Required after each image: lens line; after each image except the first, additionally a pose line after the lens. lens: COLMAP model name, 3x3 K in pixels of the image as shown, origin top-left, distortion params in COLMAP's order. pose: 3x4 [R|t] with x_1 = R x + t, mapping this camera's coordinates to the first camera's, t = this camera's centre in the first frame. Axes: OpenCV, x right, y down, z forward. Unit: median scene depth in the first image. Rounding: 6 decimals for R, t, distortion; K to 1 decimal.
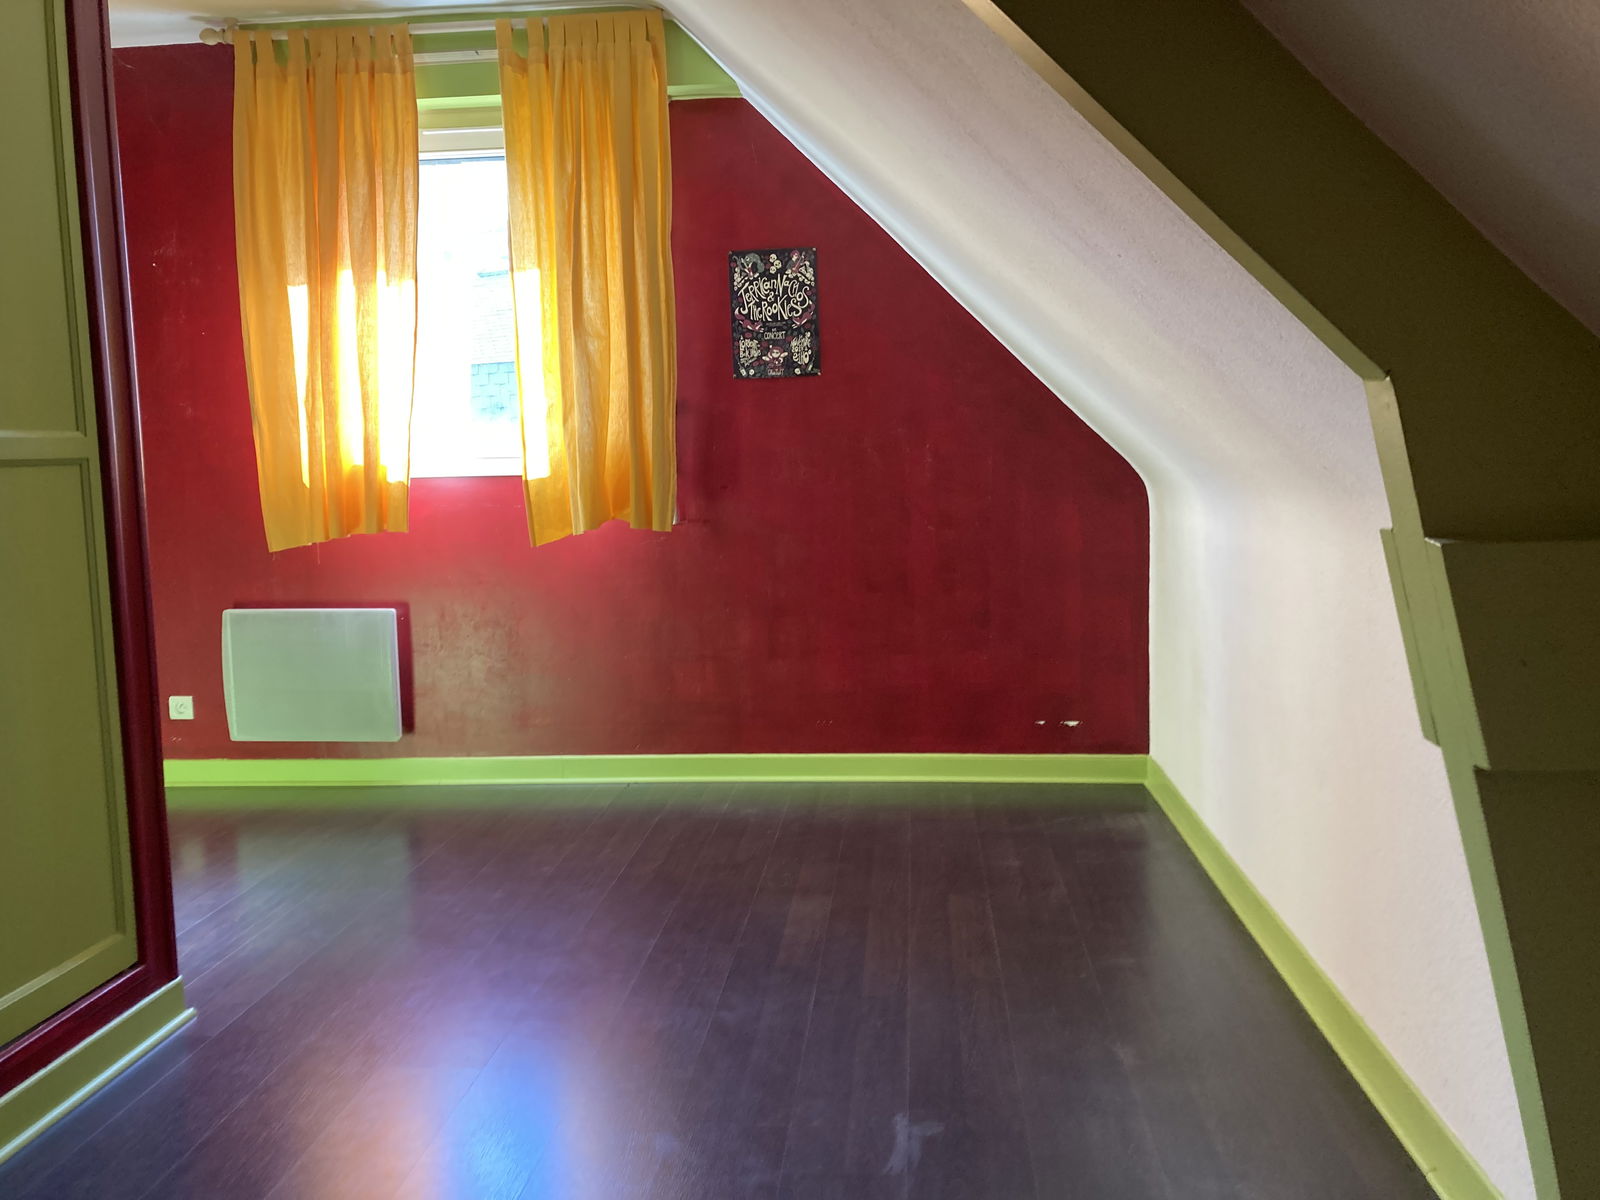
lens RADIAL K [[1314.1, 0, 797.6], [0, 1314.1, 599.0], [0, 0, 1]] dist [0.002060, 0.004967]
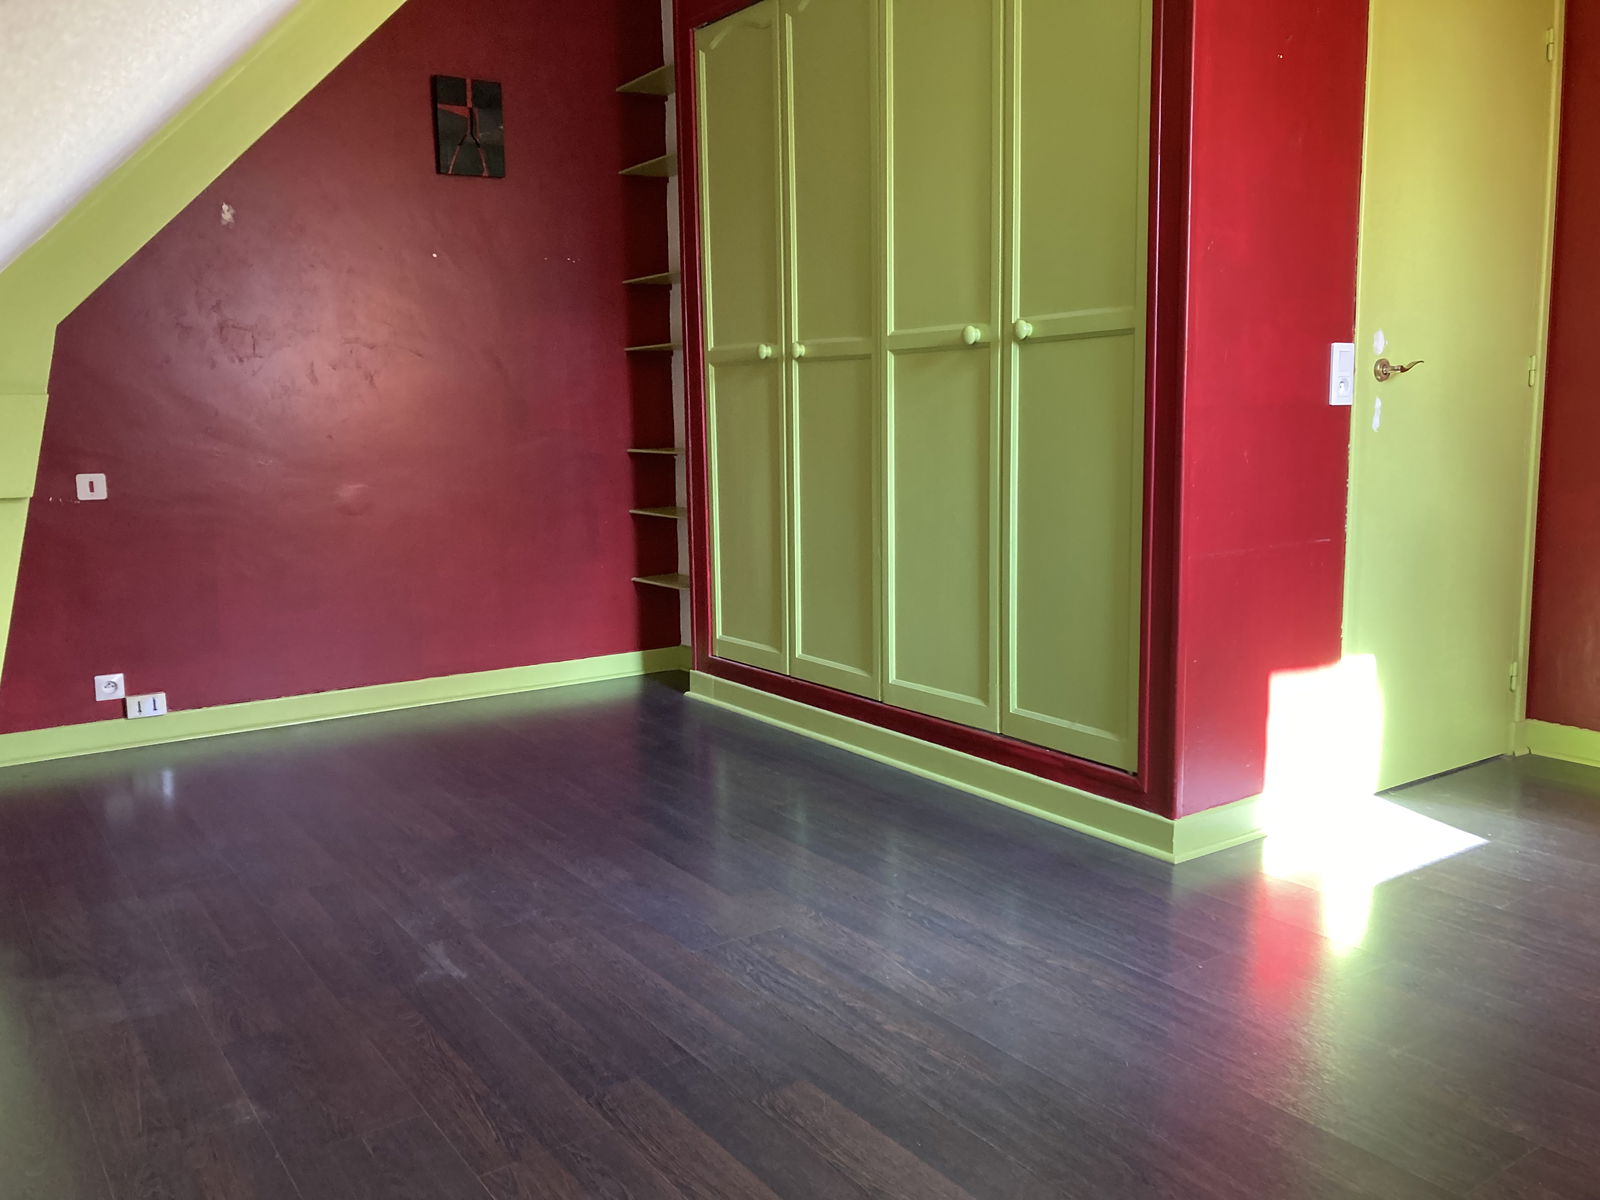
lens RADIAL K [[1314.1, 0, 797.5], [0, 1314.1, 600.7], [0, 0, 1]] dist [0.002060, 0.004967]
pose [[-0.765840, 0.129528, -0.629851, 0.486194], [-0.034133, 0.969932, 0.240969, -0.153194], [0.642125, 0.206042, -0.738391, 1.853548]]
